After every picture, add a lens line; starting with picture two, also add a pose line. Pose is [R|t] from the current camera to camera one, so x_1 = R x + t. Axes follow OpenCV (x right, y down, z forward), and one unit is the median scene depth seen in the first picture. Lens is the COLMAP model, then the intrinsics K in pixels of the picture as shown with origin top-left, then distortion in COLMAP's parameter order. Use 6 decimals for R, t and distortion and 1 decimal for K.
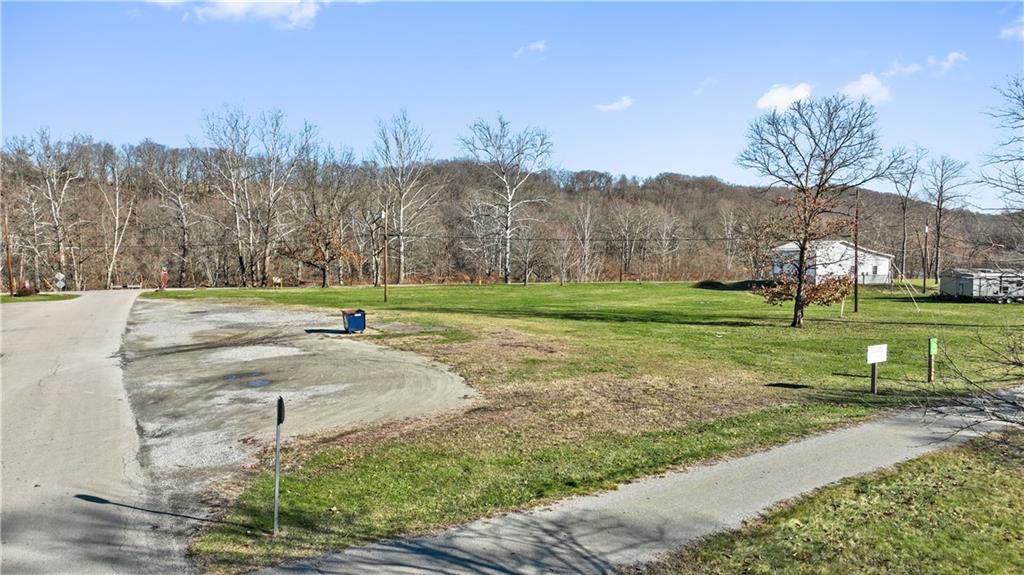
lens RADIAL K [[723.5, 0, 512.0], [0, 723.5, 287.5], [0, 0, 1]] dist [0.008636, 0.003286]
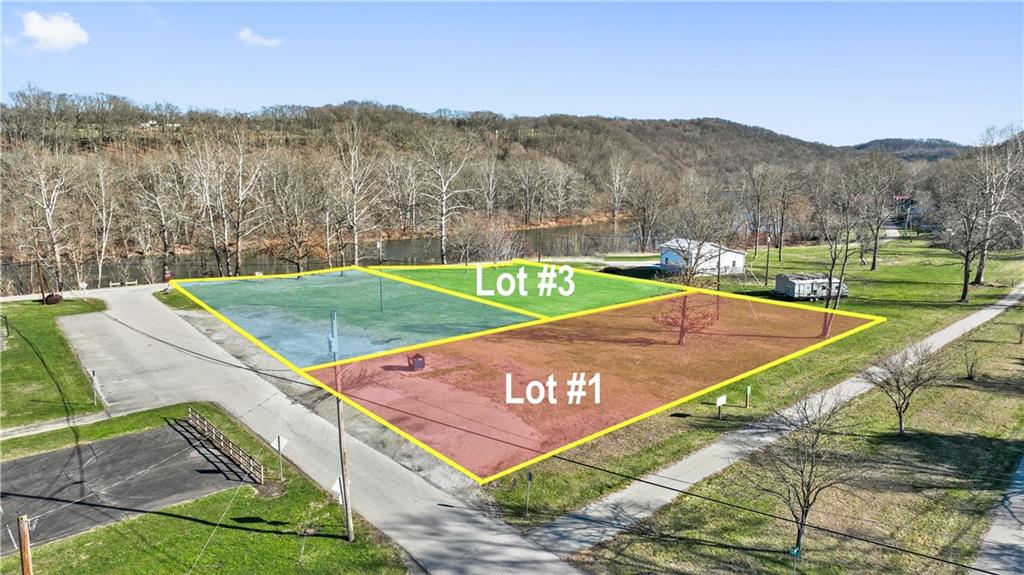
lens RADIAL K [[723.5, 0, 512.0], [0, 723.5, 287.5], [0, 0, 1]] dist [0.008636, 0.003286]
pose [[0.987596, -0.023146, 0.155298, -0.147339], [0.006579, 0.994306, 0.106359, -0.164930], [-0.156875, -0.104018, 0.982125, -0.331660]]
